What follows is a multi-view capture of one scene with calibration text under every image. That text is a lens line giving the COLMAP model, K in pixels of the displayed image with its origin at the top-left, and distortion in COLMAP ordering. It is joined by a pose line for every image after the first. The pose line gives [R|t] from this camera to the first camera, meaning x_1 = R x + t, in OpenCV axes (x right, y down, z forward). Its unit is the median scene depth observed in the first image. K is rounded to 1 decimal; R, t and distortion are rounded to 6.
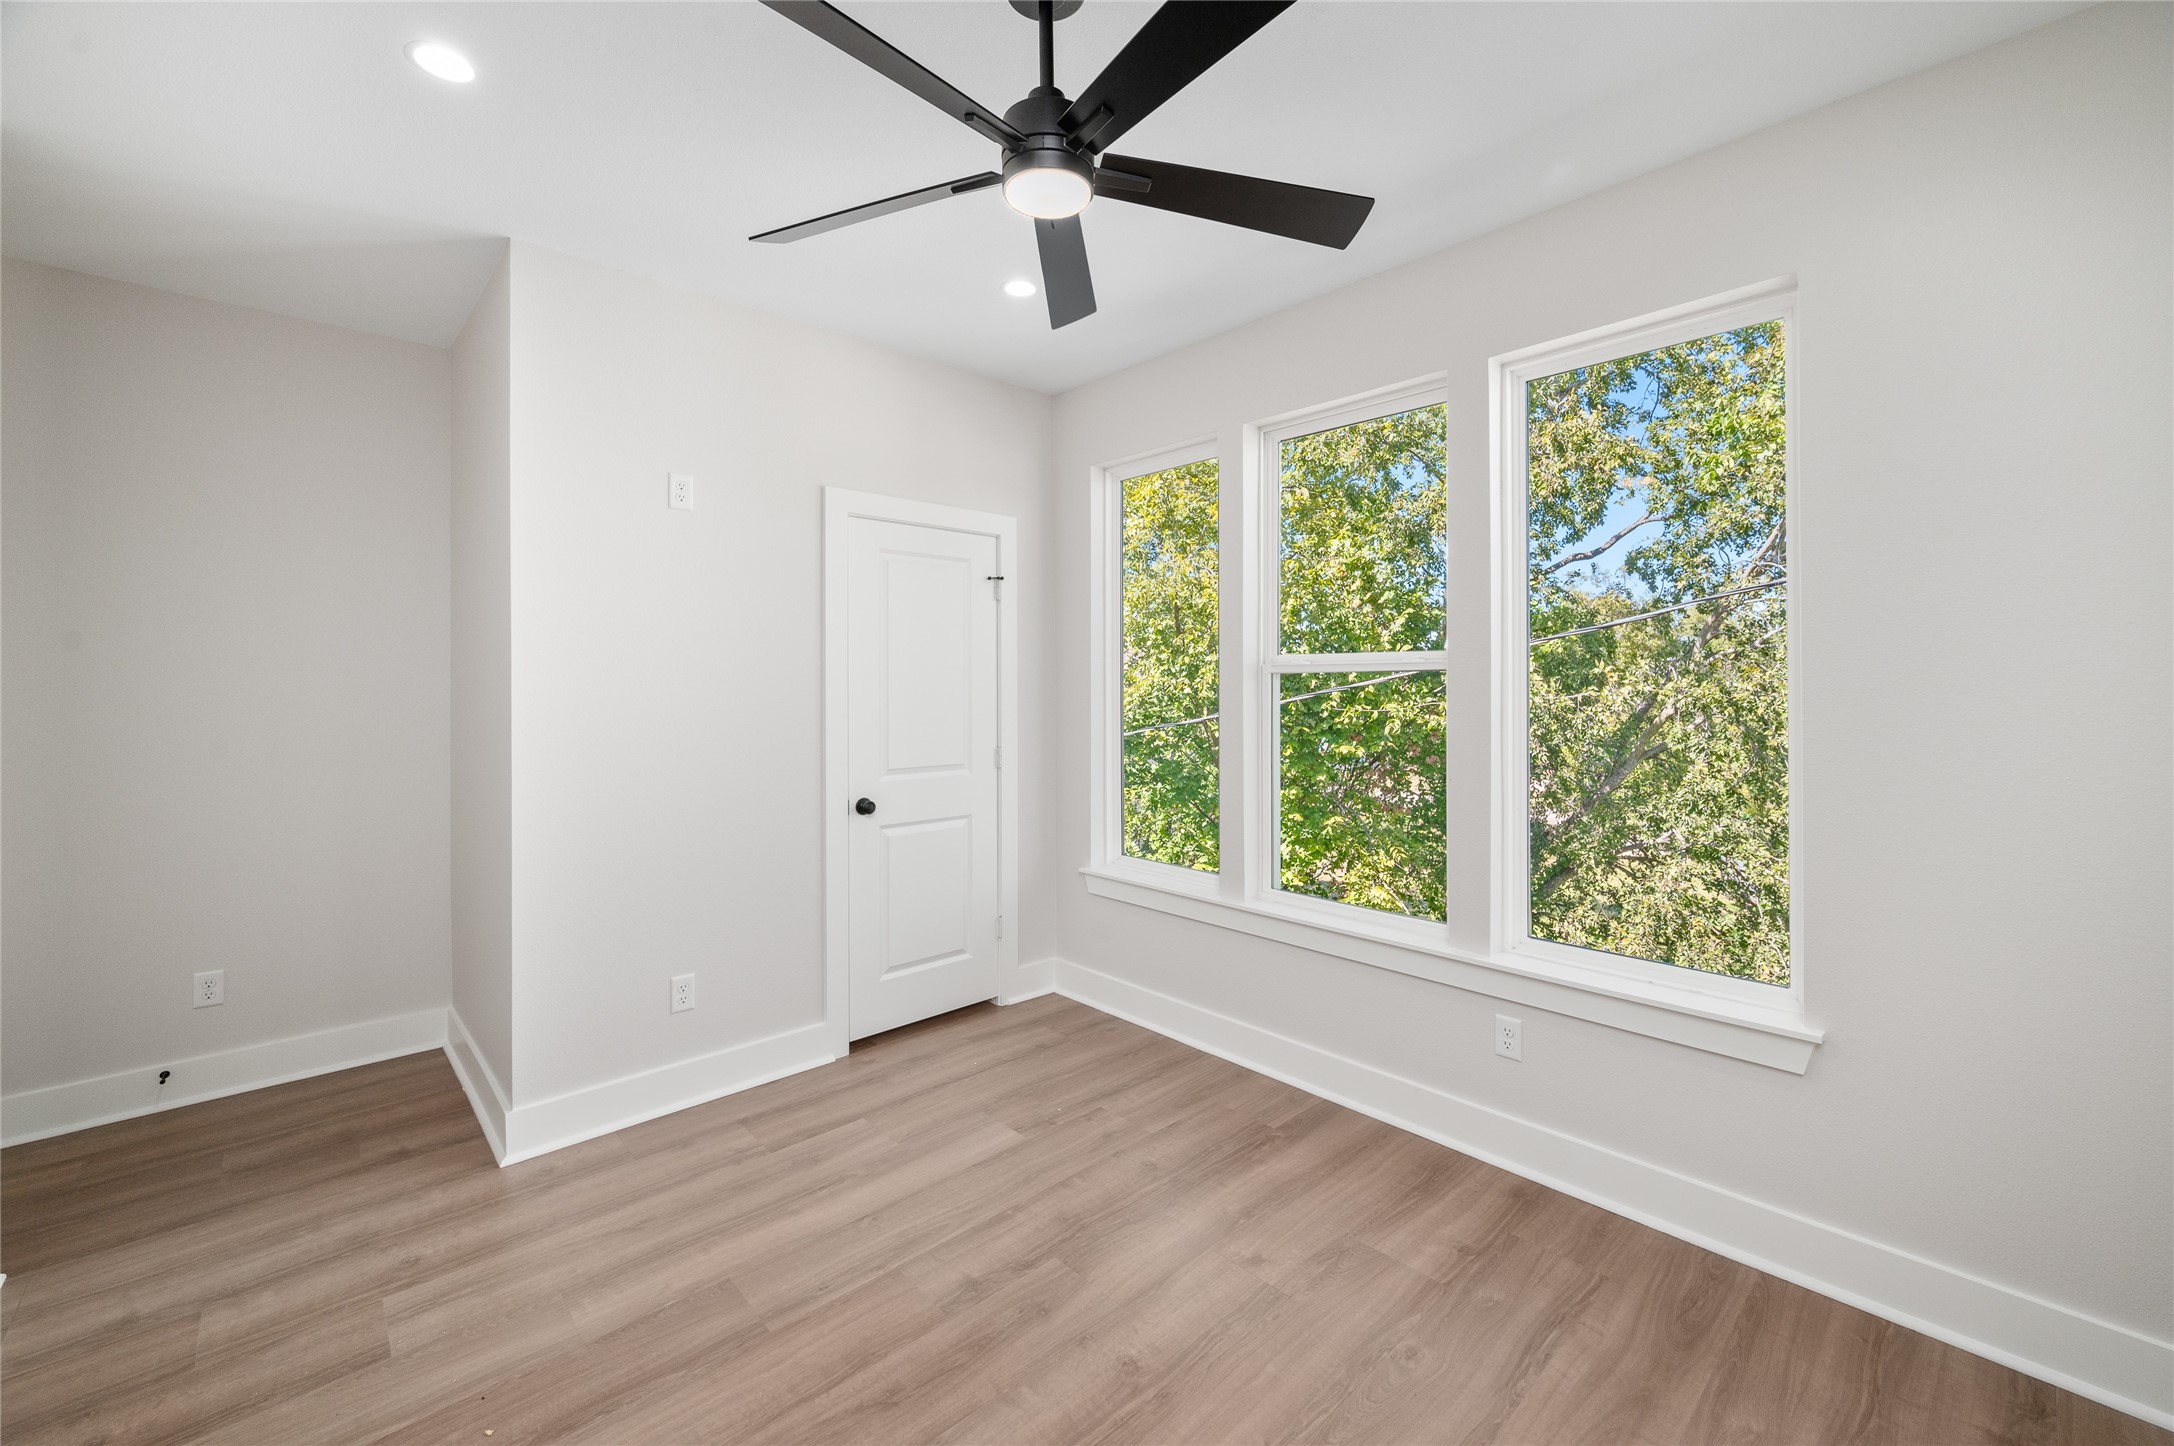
lens RADIAL K [[875.1, 0, 1095.9], [0, 875.1, 679.2], [0, 0, 1]] dist [-0.003314, -0.000062]
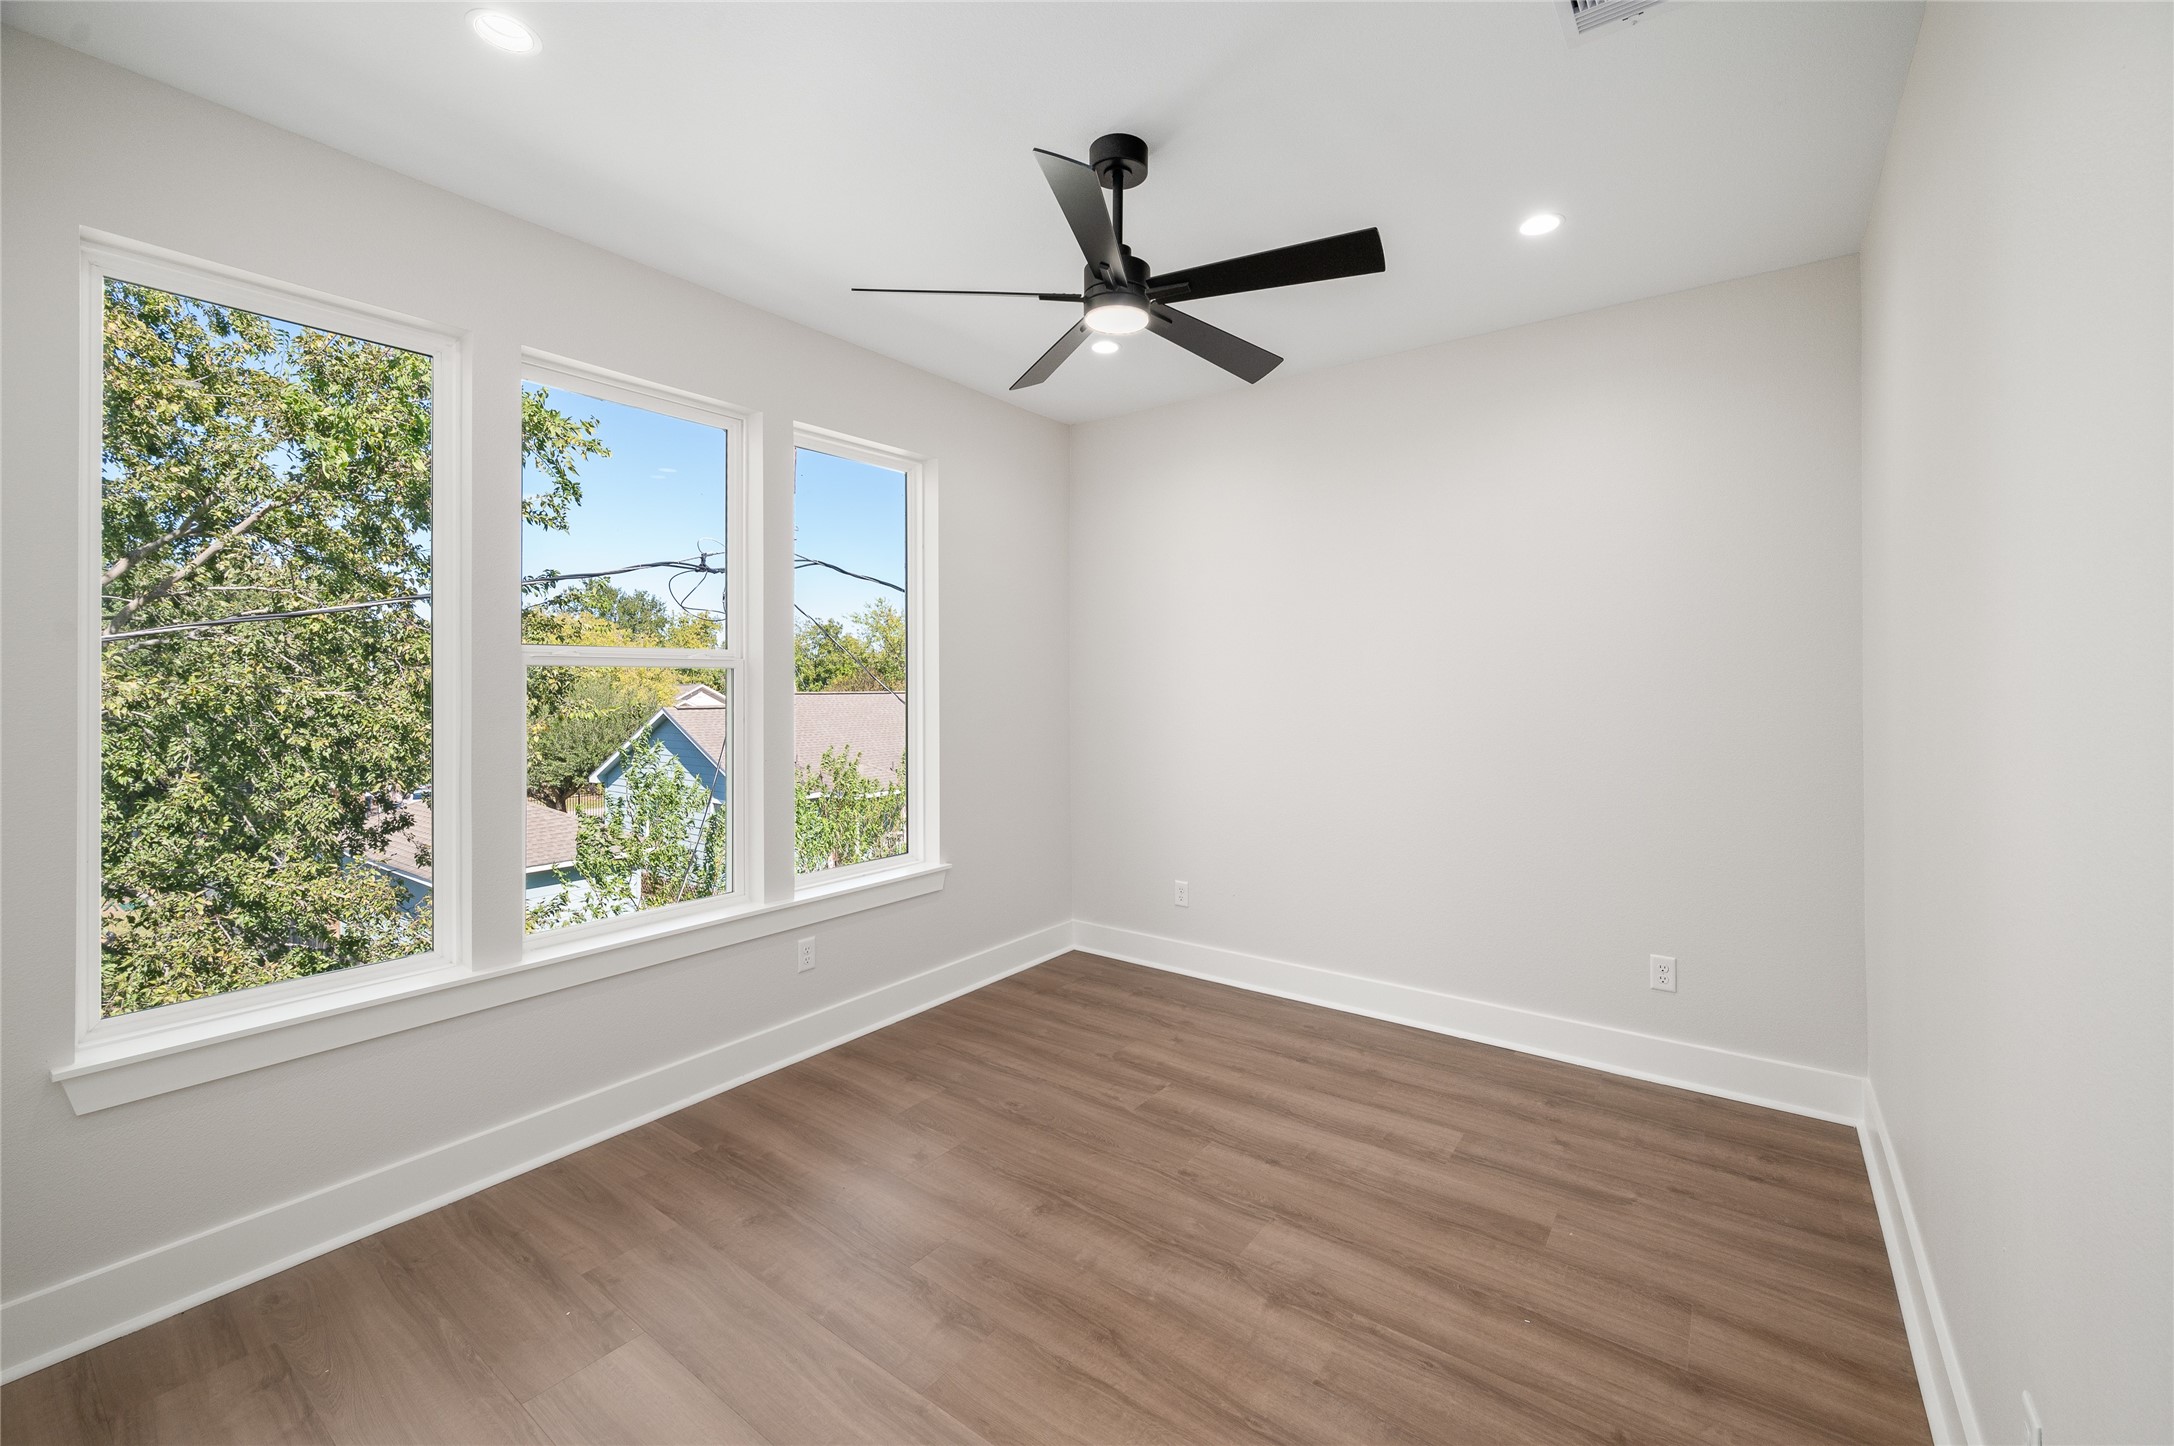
lens RADIAL K [[875.1, 0, 1095.9], [0, 875.1, 679.2], [0, 0, 1]] dist [-0.003314, -0.000062]
pose [[-0.184548, 0.005796, 0.982806, -0.878468], [-0.000593, 0.999982, -0.006008, 0.009453], [-0.982823, -0.001692, -0.184541, 0.819275]]
